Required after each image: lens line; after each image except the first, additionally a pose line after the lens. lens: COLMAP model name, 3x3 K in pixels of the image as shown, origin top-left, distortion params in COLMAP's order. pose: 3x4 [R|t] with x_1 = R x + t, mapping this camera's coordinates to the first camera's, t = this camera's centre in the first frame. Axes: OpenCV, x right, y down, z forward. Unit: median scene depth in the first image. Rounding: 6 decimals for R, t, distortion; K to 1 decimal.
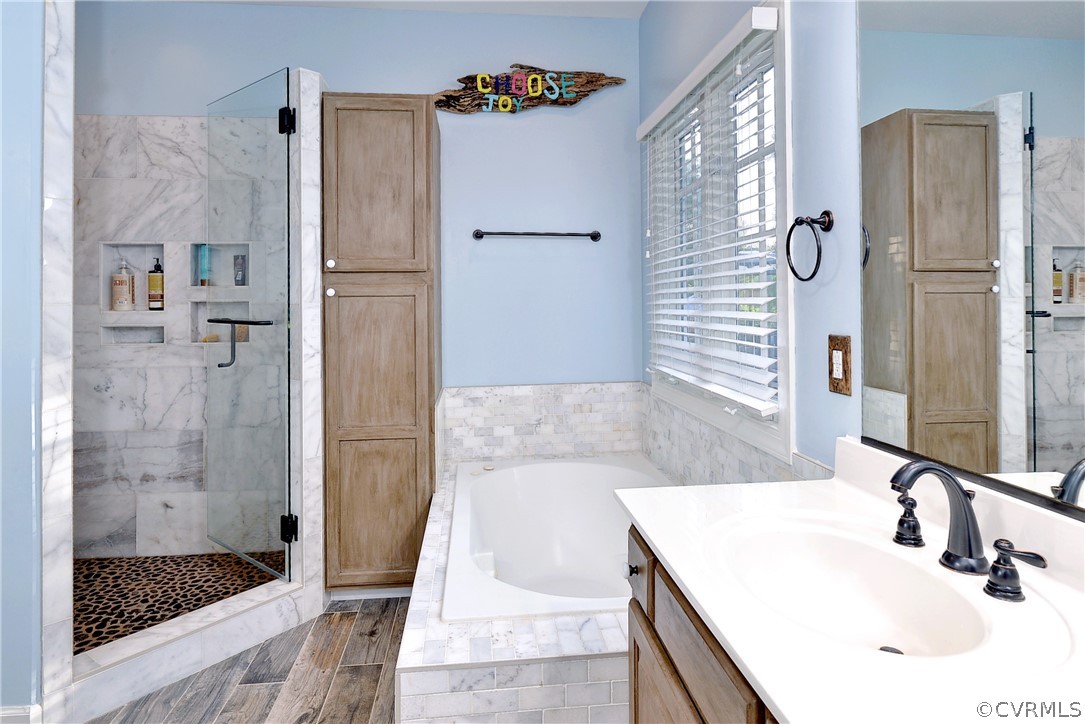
lens RADIAL K [[623.3, 0, 540.9], [0, 623.3, 297.9], [0, 0, 1]] dist [-0.002384, -0.001411]
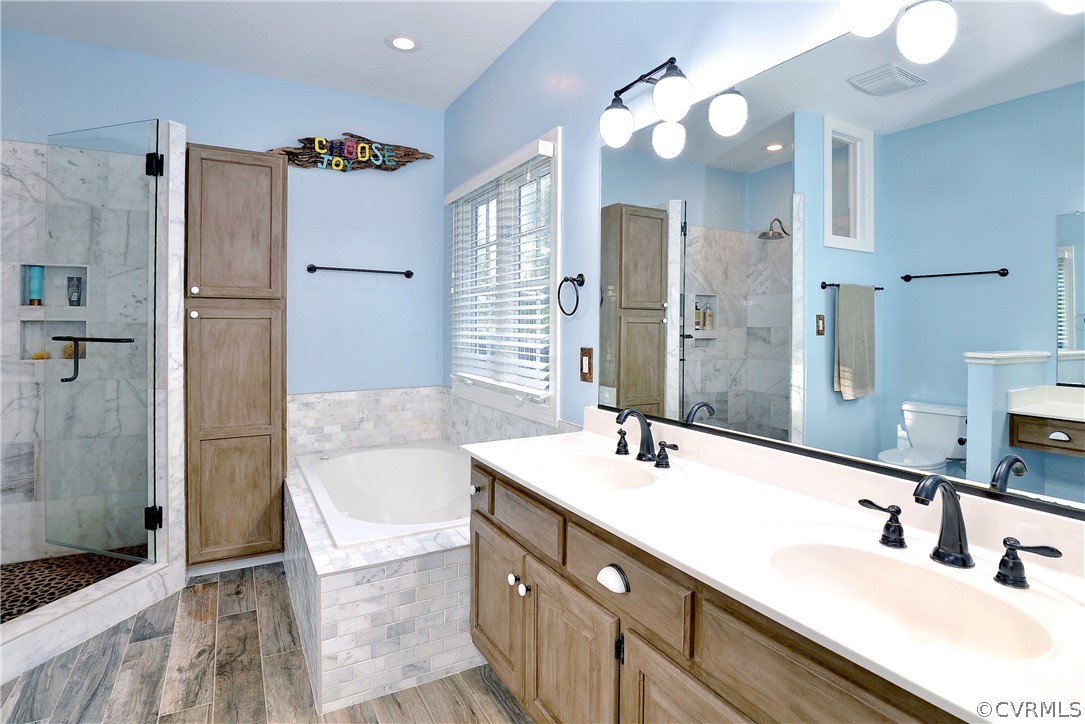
lens RADIAL K [[553.2, 0, 544.9], [0, 553.2, 332.9], [0, 0, 1]] dist [-0.012568, -0.000695]
pose [[0.915559, 0.007708, 0.402109, -0.144373], [-0.016065, 0.999719, 0.017416, -0.002840], [-0.401862, -0.022405, 0.915426, -0.208783]]
